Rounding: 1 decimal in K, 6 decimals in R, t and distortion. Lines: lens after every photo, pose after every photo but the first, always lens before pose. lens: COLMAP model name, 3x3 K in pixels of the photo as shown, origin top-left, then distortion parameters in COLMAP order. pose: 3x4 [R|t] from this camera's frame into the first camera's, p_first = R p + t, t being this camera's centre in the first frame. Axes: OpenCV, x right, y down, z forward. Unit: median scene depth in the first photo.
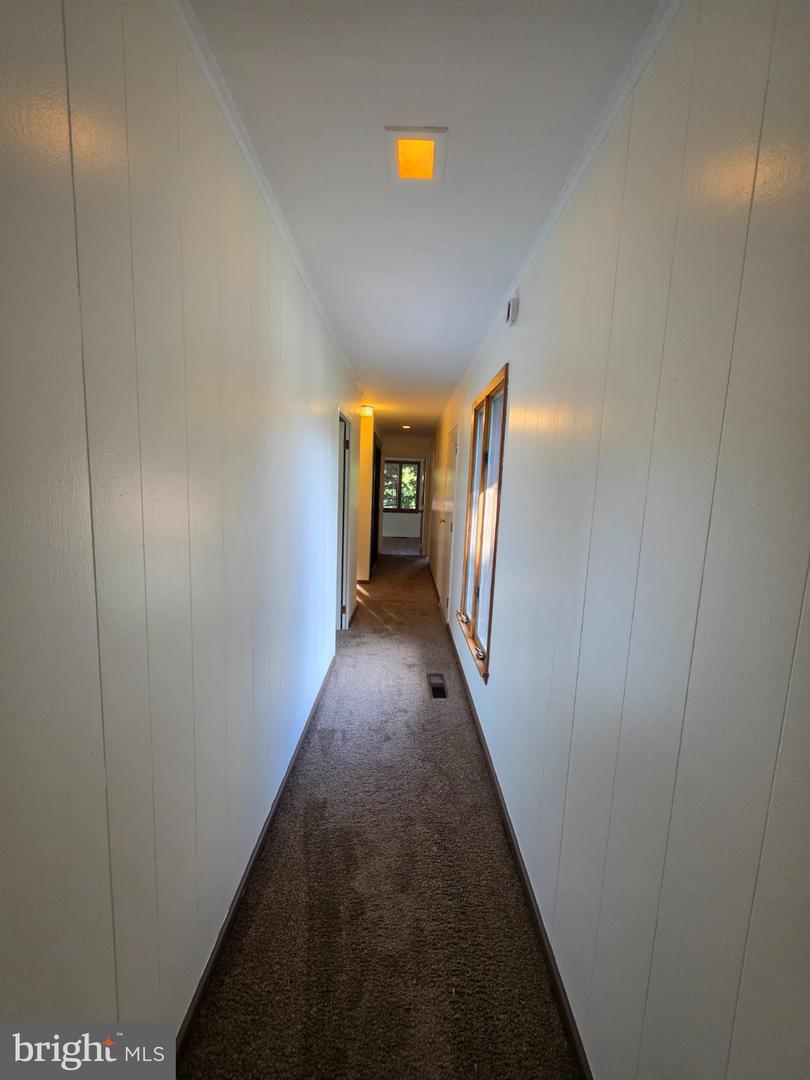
lens RADIAL K [[438.5, 0, 401.8], [0, 438.5, 538.6], [0, 0, 1]] dist [-0.002774, 0.000202]
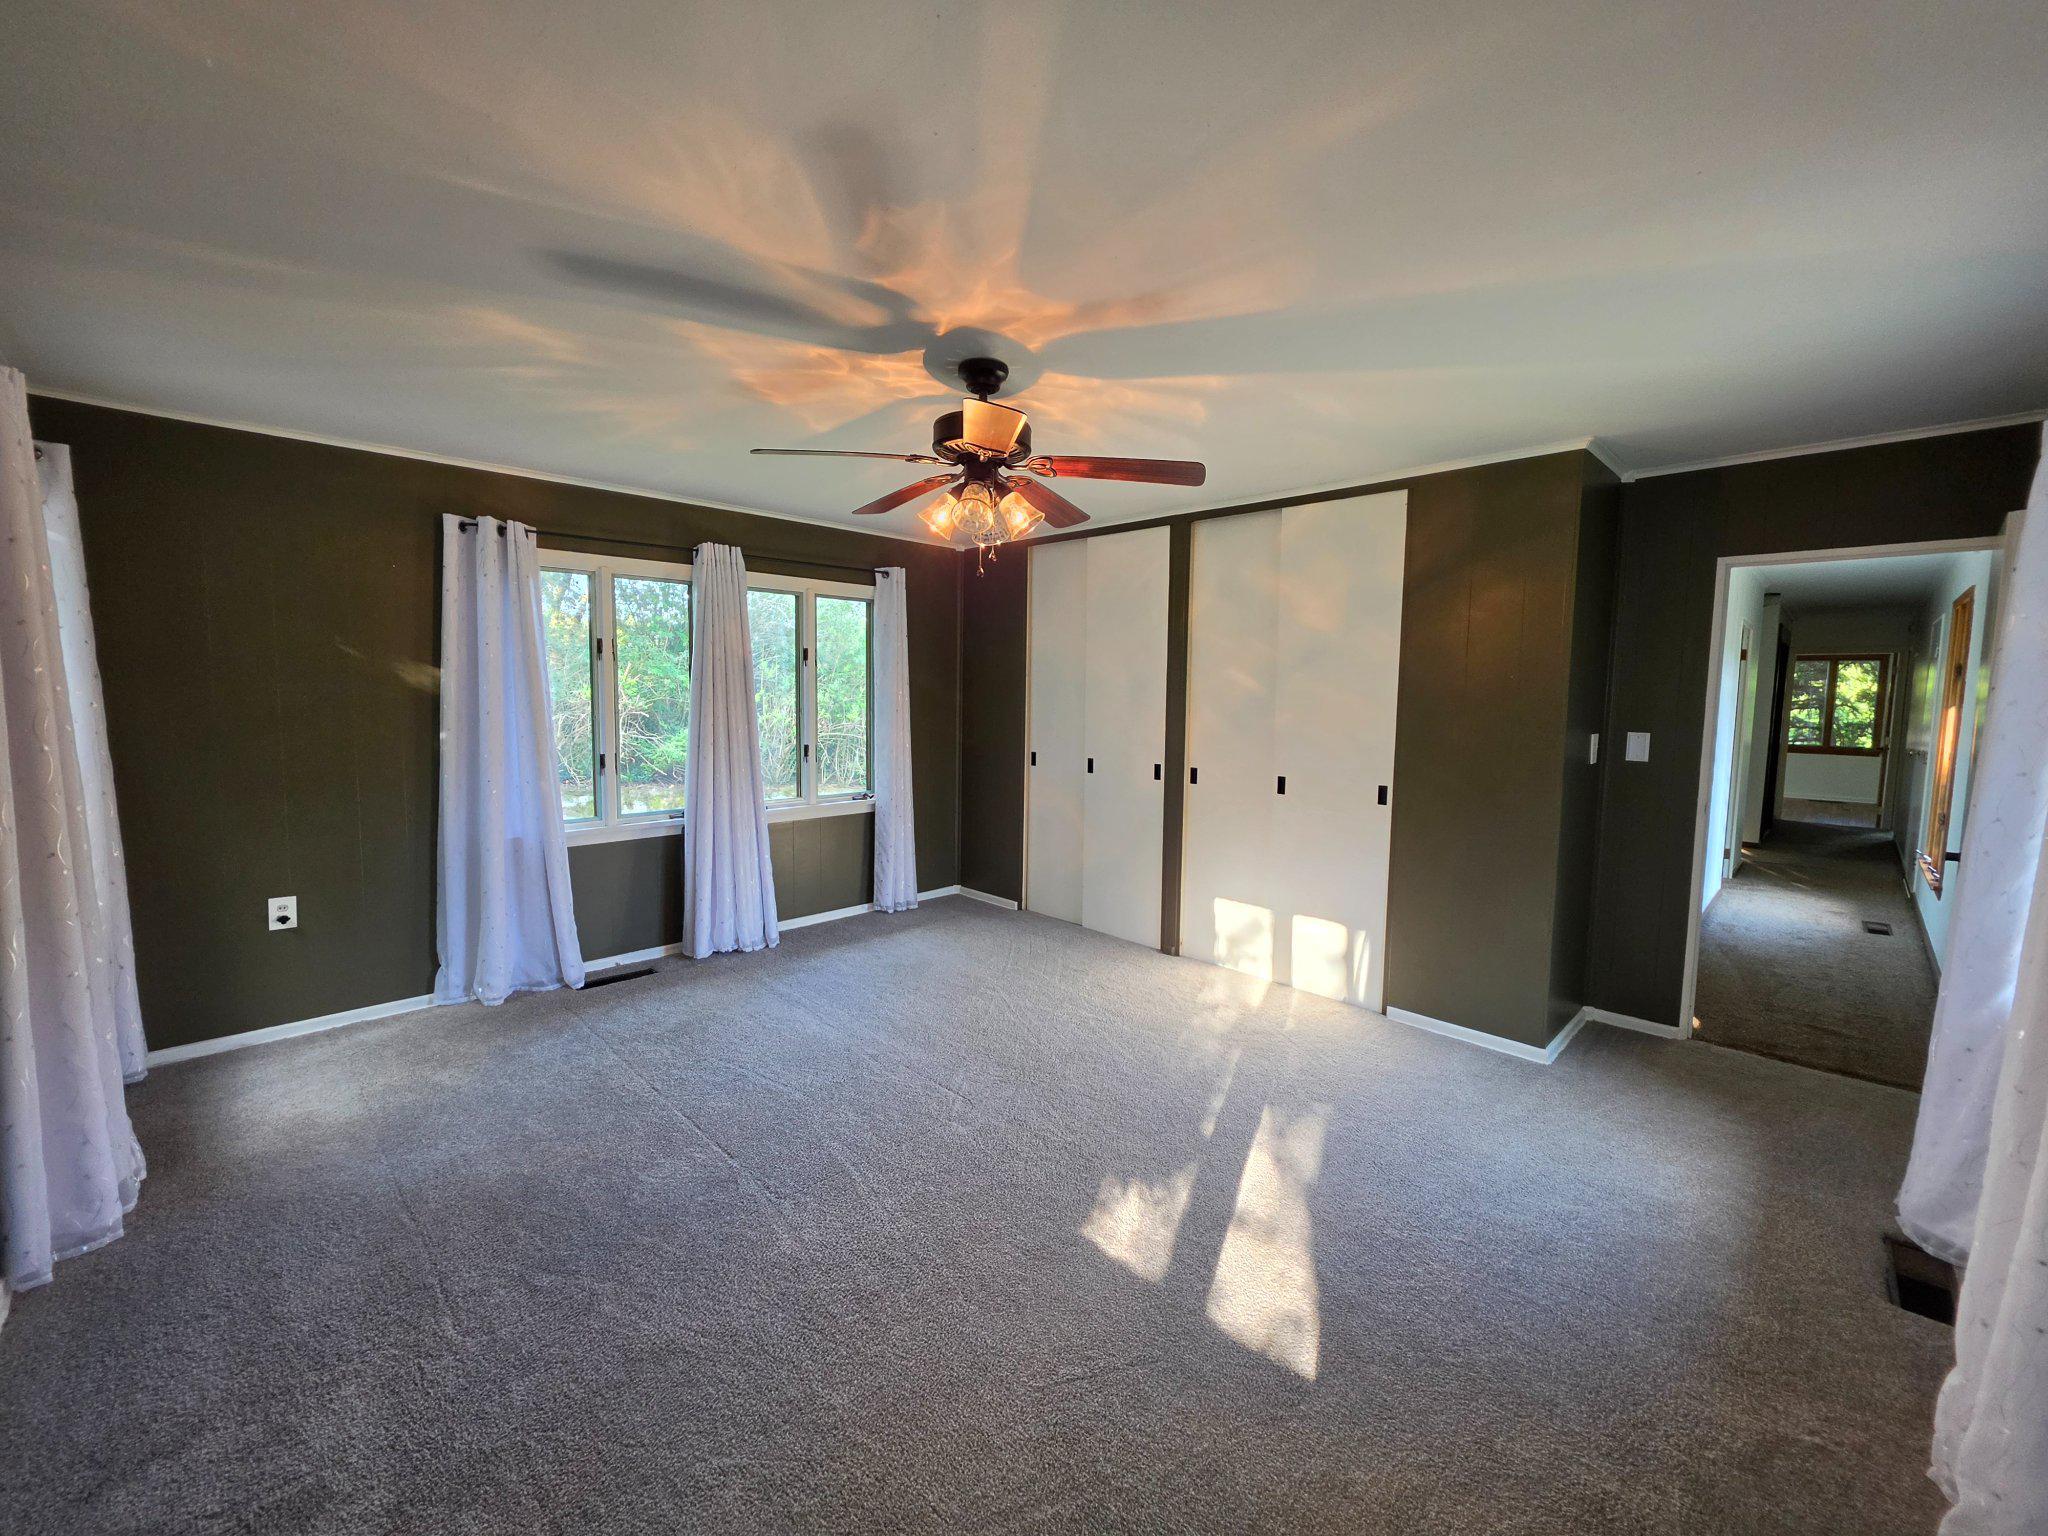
lens RADIAL K [[831.4, 0, 1031.0], [0, 831.4, 757.0], [0, 0, 1]] dist [-0.002774, 0.000202]
pose [[0.716628, 0.030495, -0.696789, 0.003466], [-0.073579, 0.996774, -0.032050, 0.045162], [0.693564, 0.074237, 0.716560, -0.358450]]
